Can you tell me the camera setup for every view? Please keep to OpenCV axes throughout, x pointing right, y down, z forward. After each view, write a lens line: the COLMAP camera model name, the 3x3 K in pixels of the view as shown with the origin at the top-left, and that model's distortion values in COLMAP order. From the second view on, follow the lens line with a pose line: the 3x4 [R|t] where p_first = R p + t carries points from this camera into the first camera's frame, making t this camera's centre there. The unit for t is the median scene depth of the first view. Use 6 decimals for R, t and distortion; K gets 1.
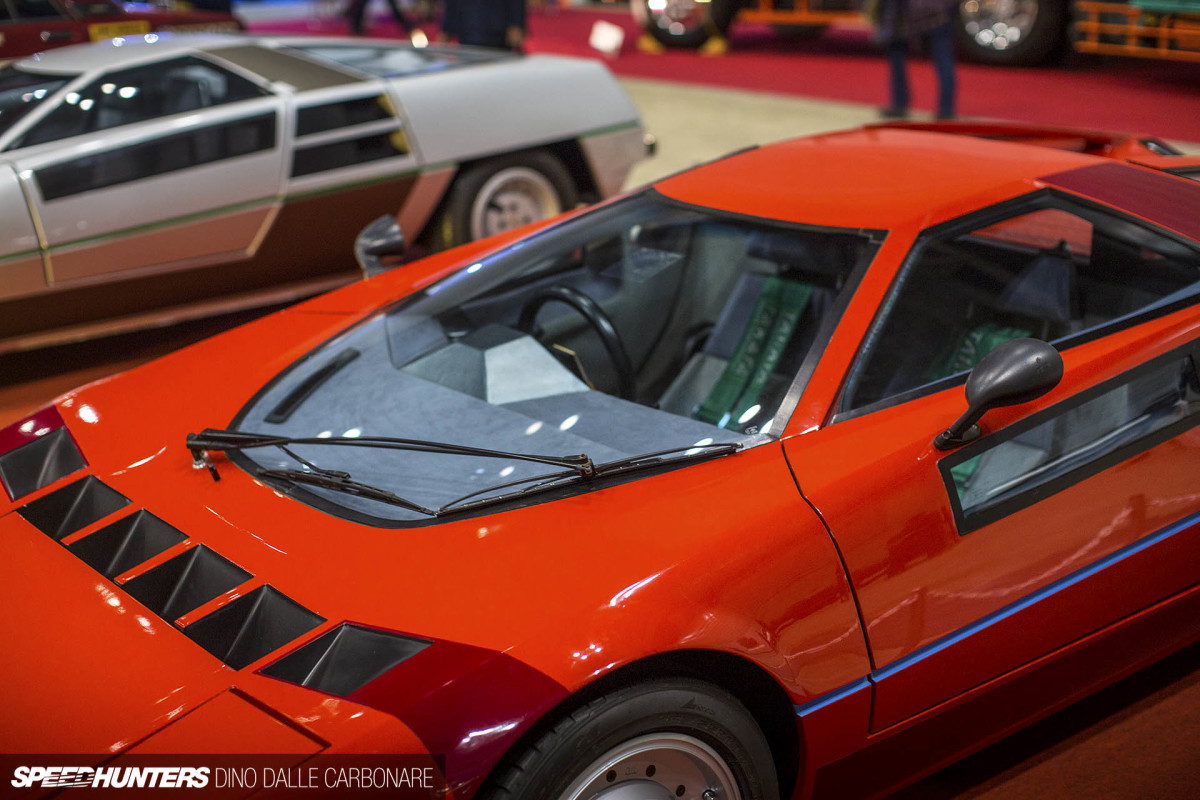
lens RADIAL K [[1661.0, 0, 600.0], [0, 1661.0, 400.0], [0, 0, 1]] dist [-0.022307, -0.030329]
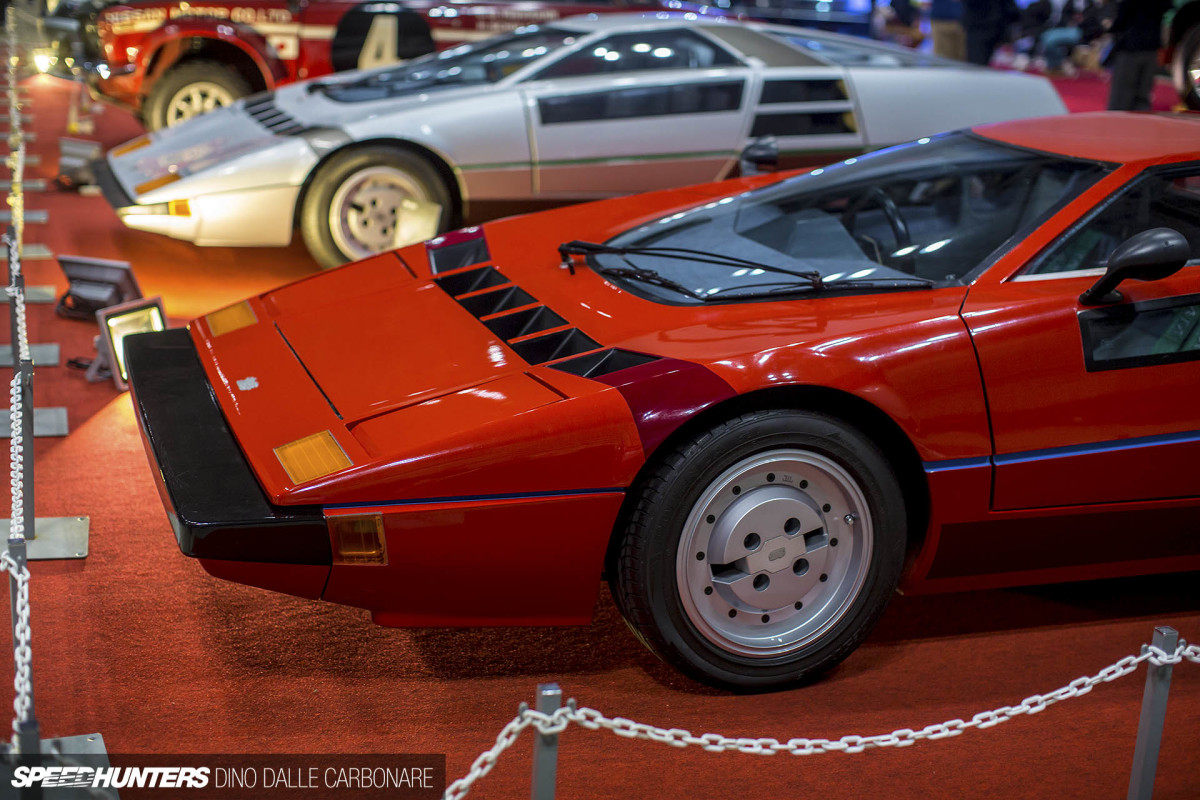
lens RADIAL K [[1698.3, 0, 600.0], [0, 1698.3, 400.0], [0, 0, 1]] dist [-0.220350, 0.064817]
pose [[0.936494, 0.157907, -0.313120, 0.205415], [-0.169090, 0.985562, -0.008704, 0.135146], [0.307225, 0.061097, 0.949674, -0.256651]]
